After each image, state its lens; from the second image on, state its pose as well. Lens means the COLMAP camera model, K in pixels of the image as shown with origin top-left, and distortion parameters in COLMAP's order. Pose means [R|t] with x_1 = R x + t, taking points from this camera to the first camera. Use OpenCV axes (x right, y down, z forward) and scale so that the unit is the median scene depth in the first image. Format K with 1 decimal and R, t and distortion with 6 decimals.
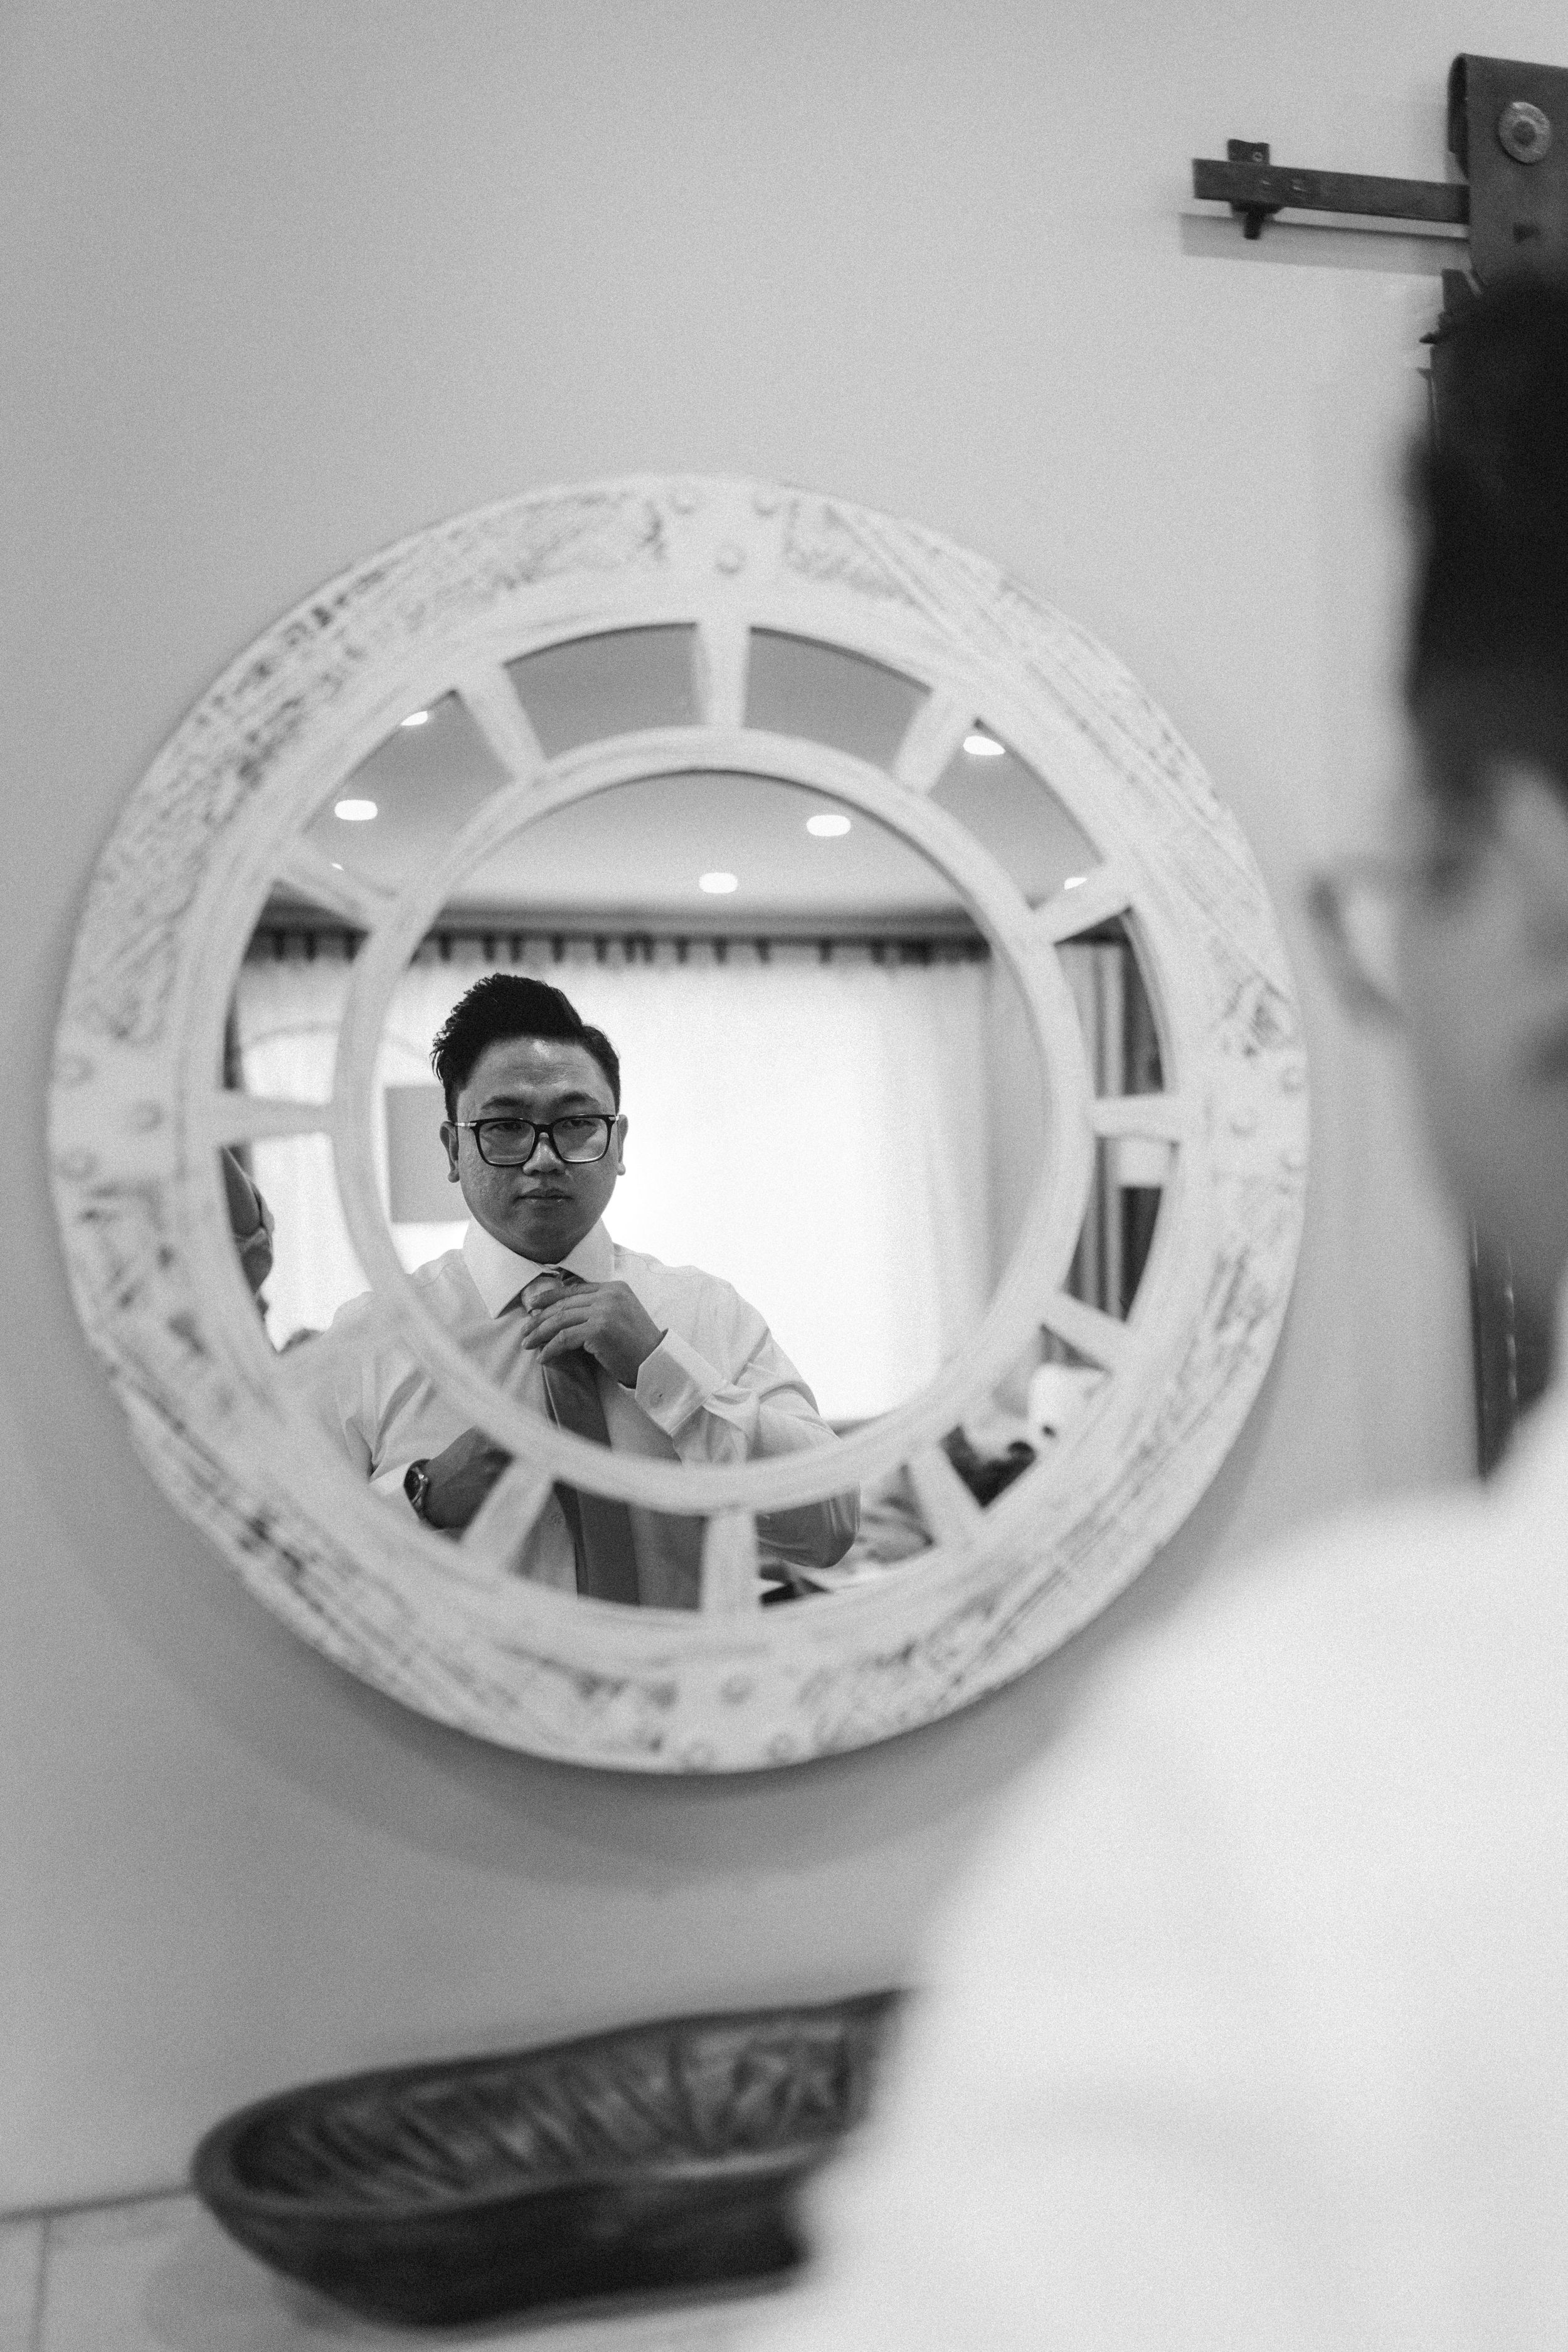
lens RADIAL K [[2315.9, 0, 784.0], [0, 2315.9, 1176.0], [0, 0, 1]] dist [-0.009502, 0.001471]
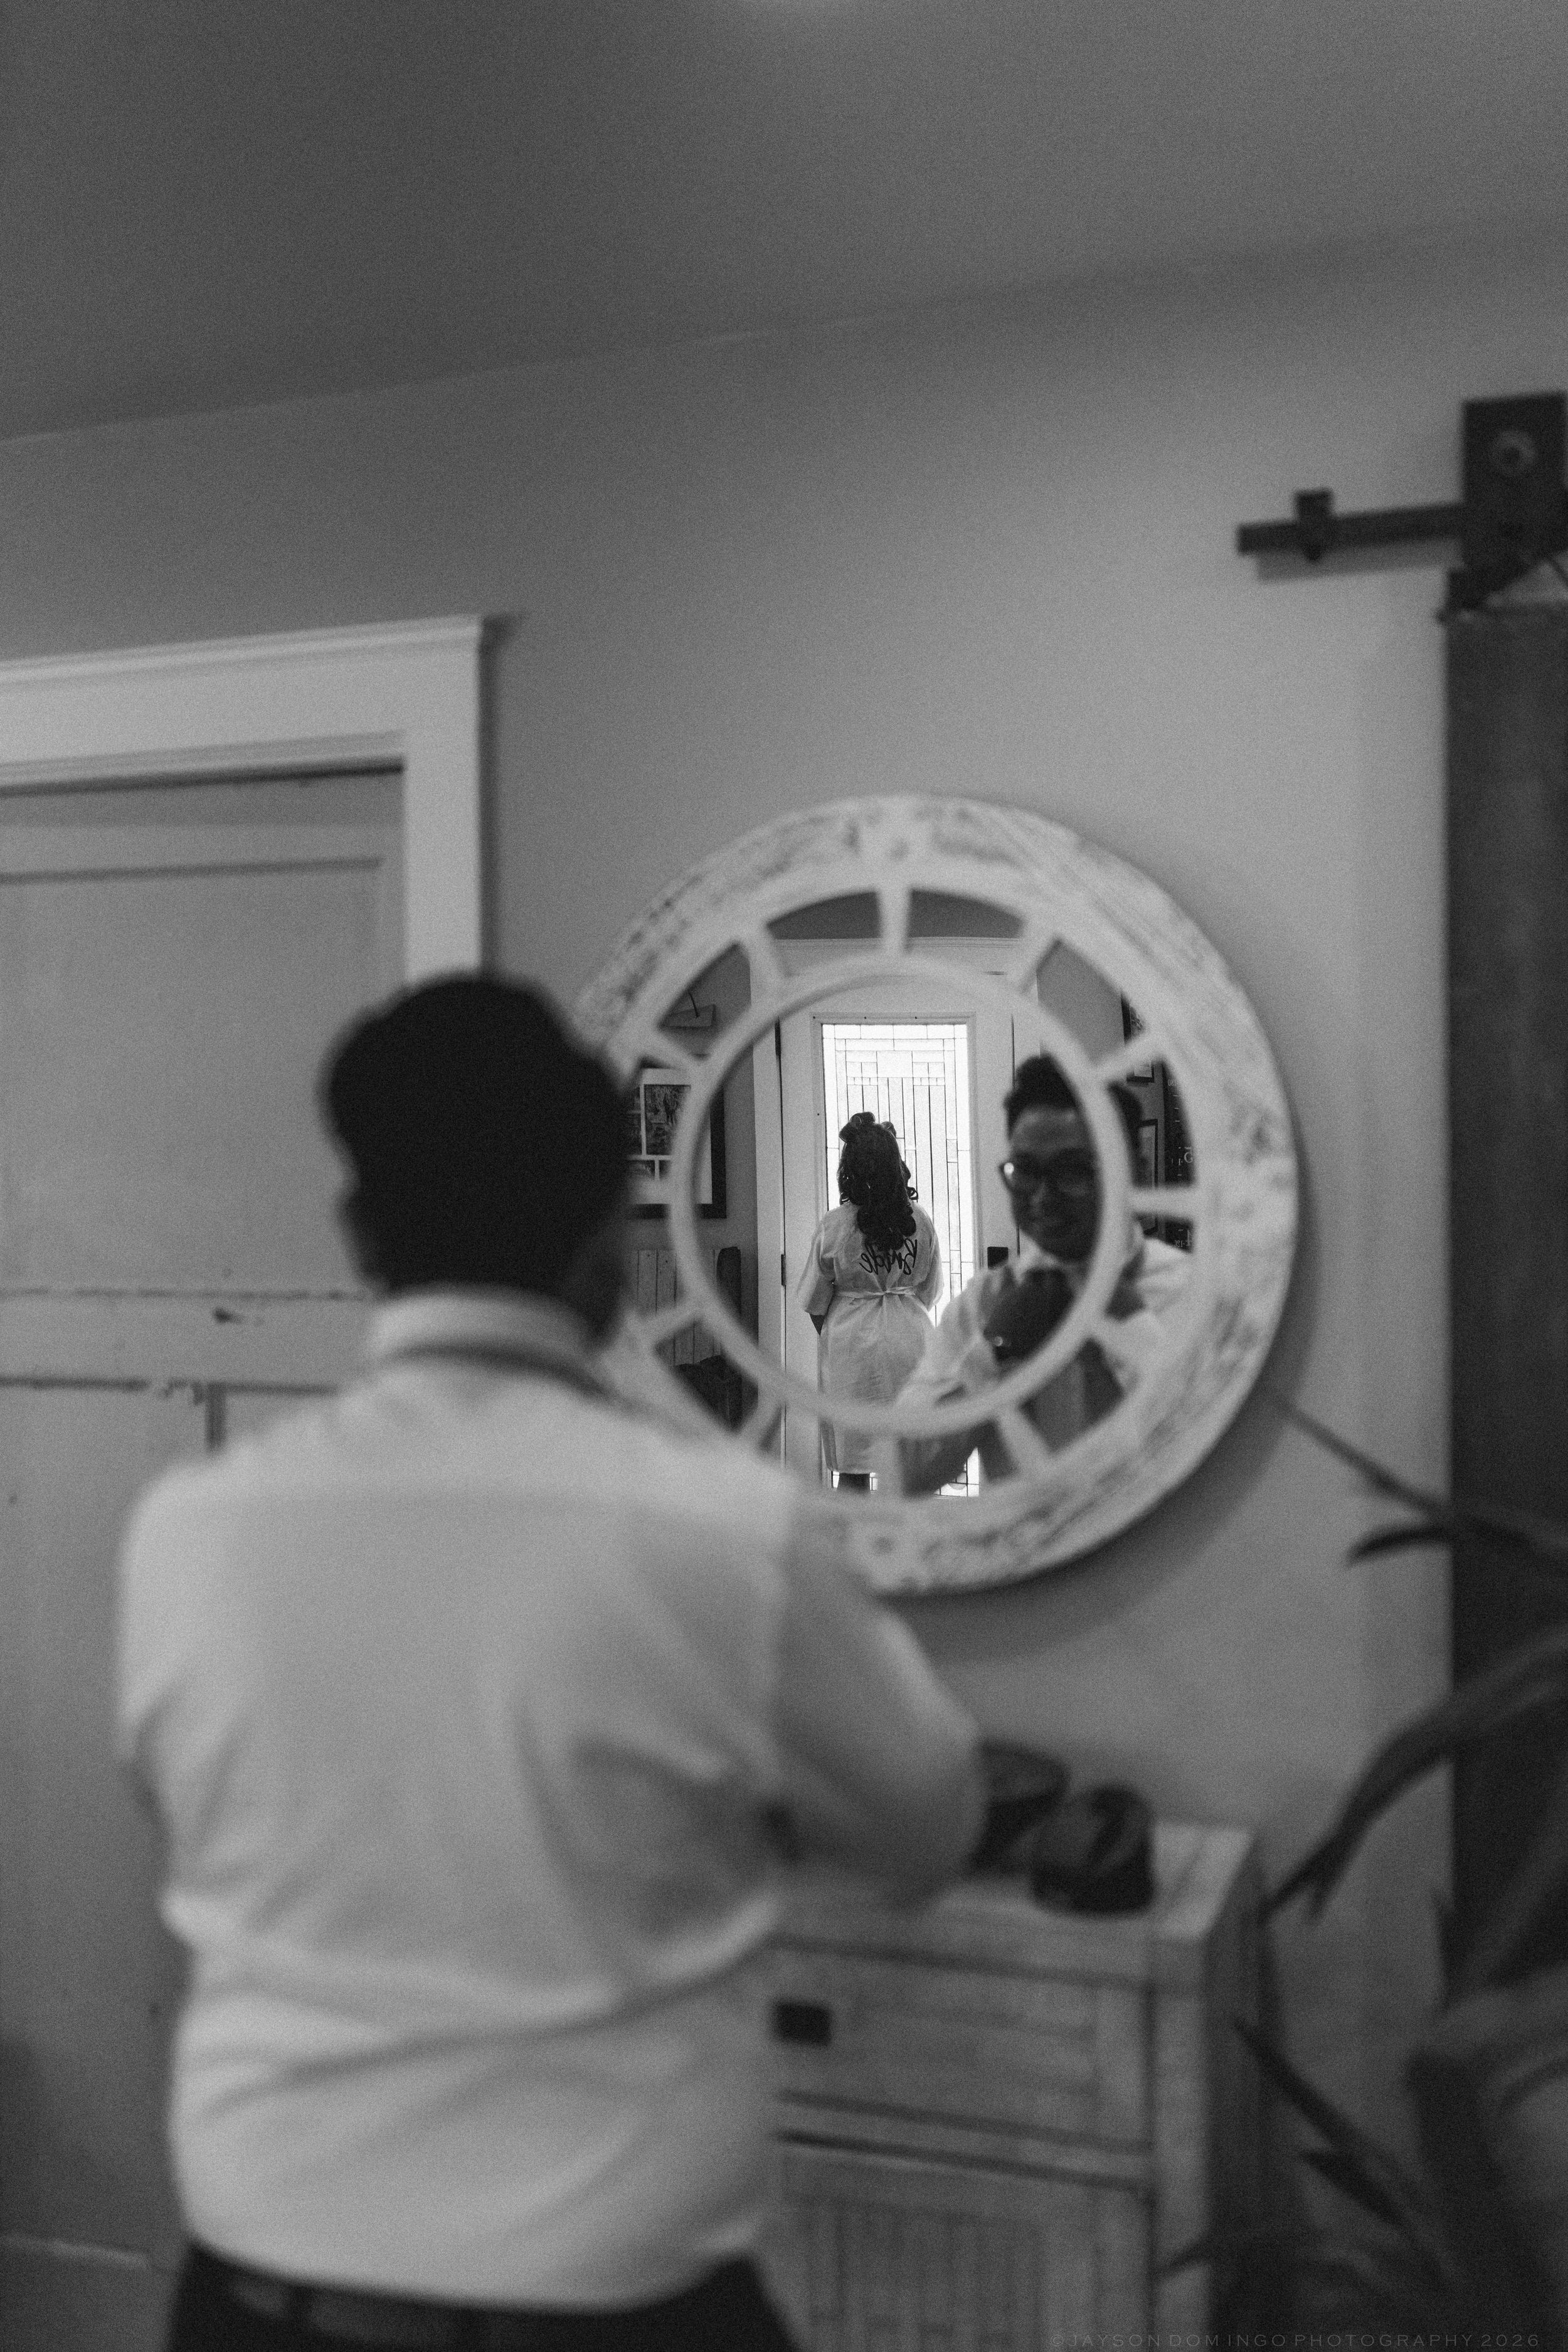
lens RADIAL K [[2315.9, 0, 784.0], [0, 2315.9, 1176.0], [0, 0, 1]] dist [-0.009502, 0.001471]
pose [[0.789712, 0.044705, -0.611846, 0.889999], [-0.013157, 0.998346, 0.055963, -0.124997], [0.613336, -0.036145, 0.788994, -0.320820]]
